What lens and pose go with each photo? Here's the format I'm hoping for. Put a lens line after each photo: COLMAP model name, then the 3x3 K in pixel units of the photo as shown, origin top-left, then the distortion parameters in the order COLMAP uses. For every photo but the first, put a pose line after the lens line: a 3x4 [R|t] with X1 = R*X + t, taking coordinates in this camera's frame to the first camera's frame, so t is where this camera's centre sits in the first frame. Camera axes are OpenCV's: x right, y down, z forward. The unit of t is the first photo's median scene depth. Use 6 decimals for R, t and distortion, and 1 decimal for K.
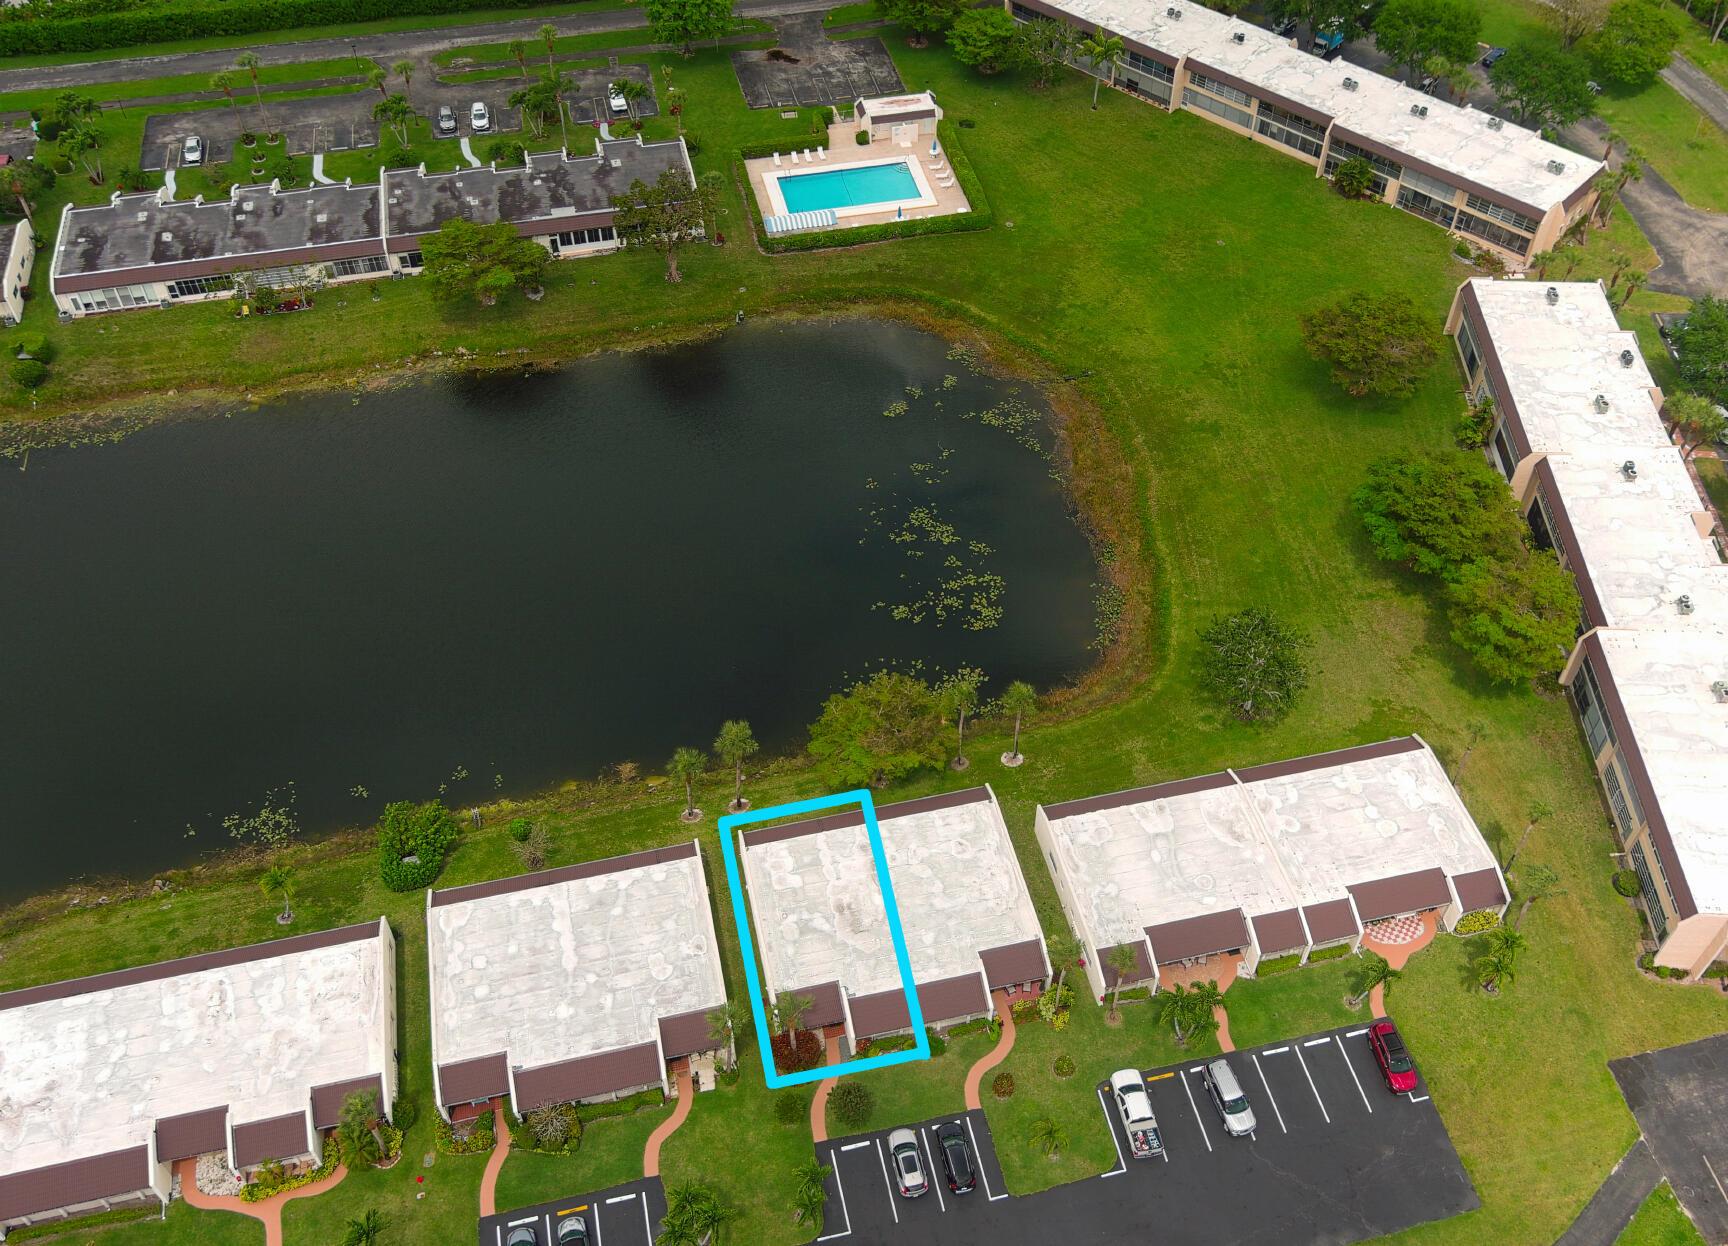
lens RADIAL K [[1536.5, 0, 864.0], [0, 1536.5, 623.0], [0, 0, 1]] dist [0.009723, -0.008612]
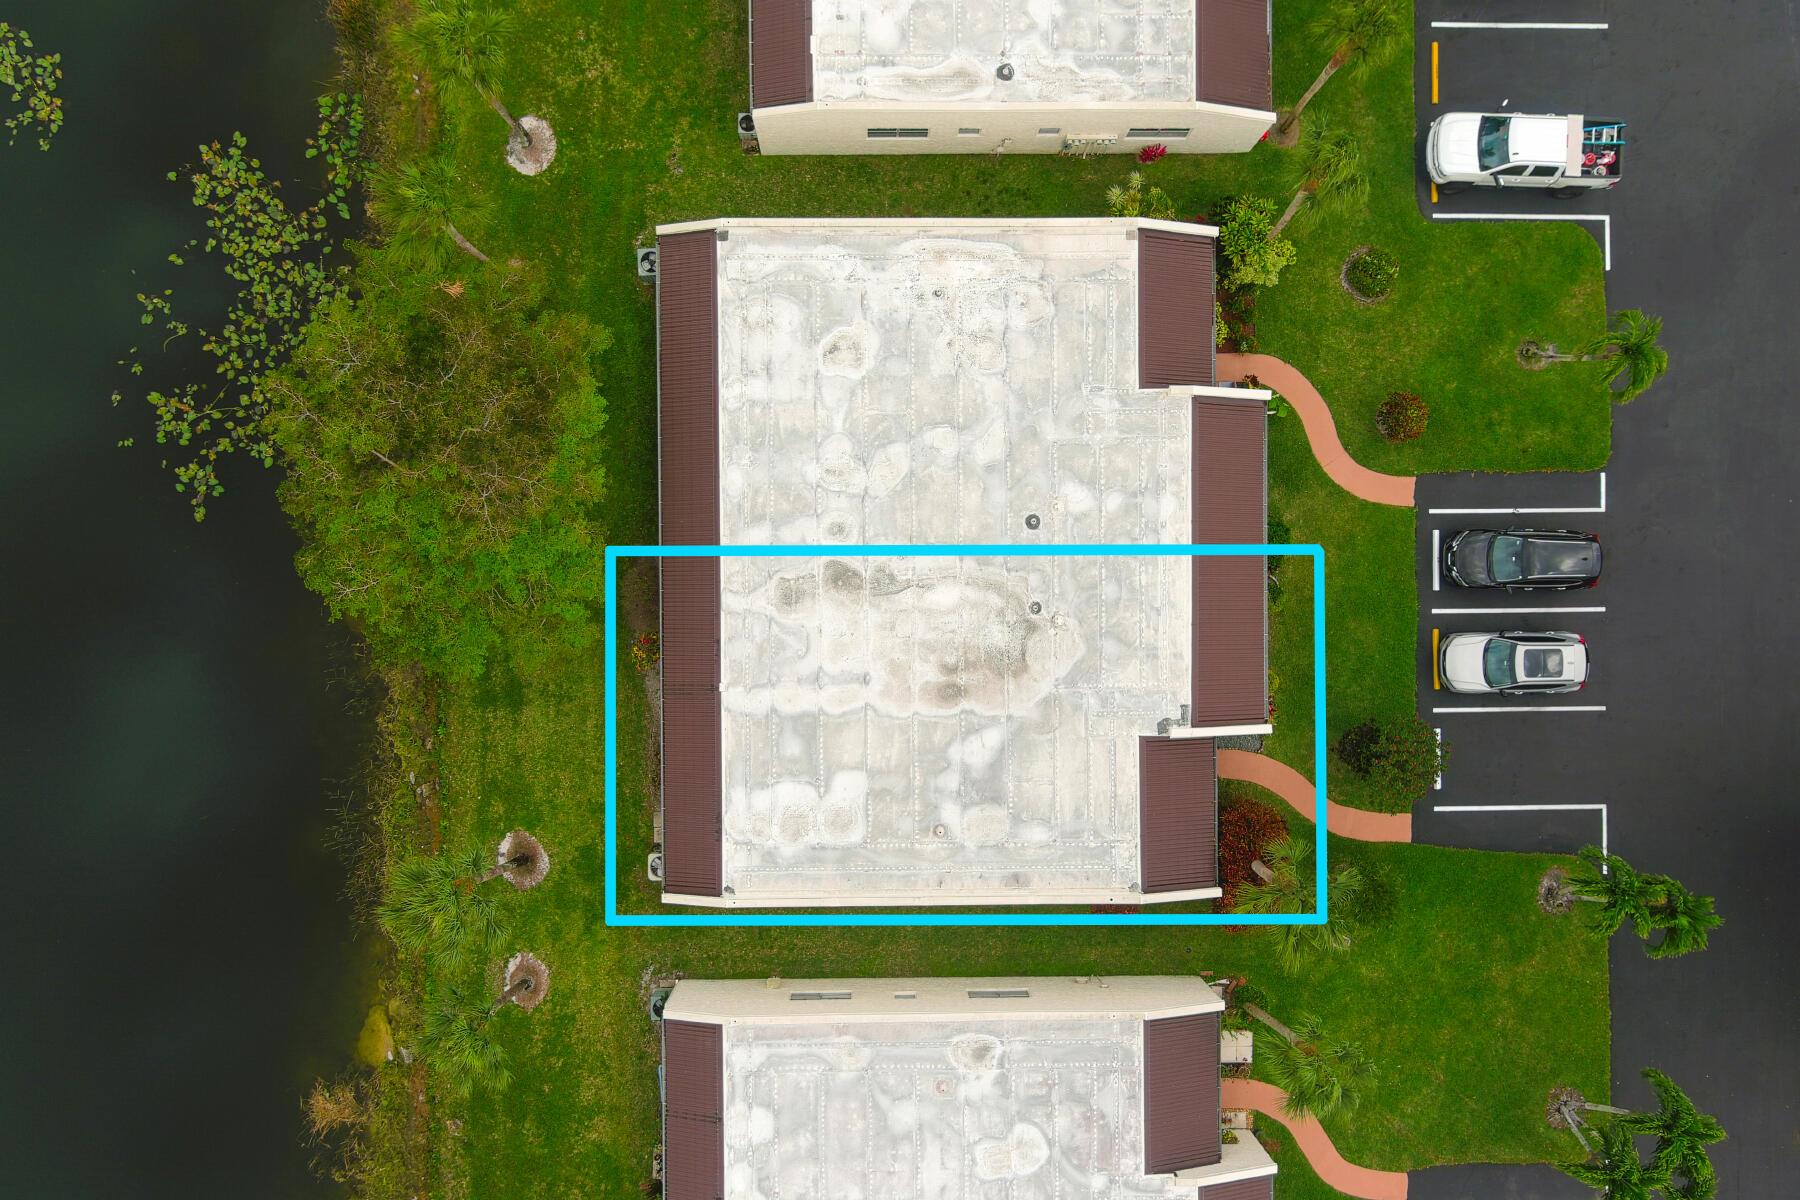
lens RADIAL K [[1470.4, 0, 898.8], [0, 1470.4, 629.7], [0, 0, 1]] dist [0.009600, -0.003078]
pose [[0.217349, -0.976093, -0.001265, -0.001811], [0.721698, 0.159830, 0.673503, -0.078161], [-0.657199, -0.147298, 0.739183, 0.677168]]
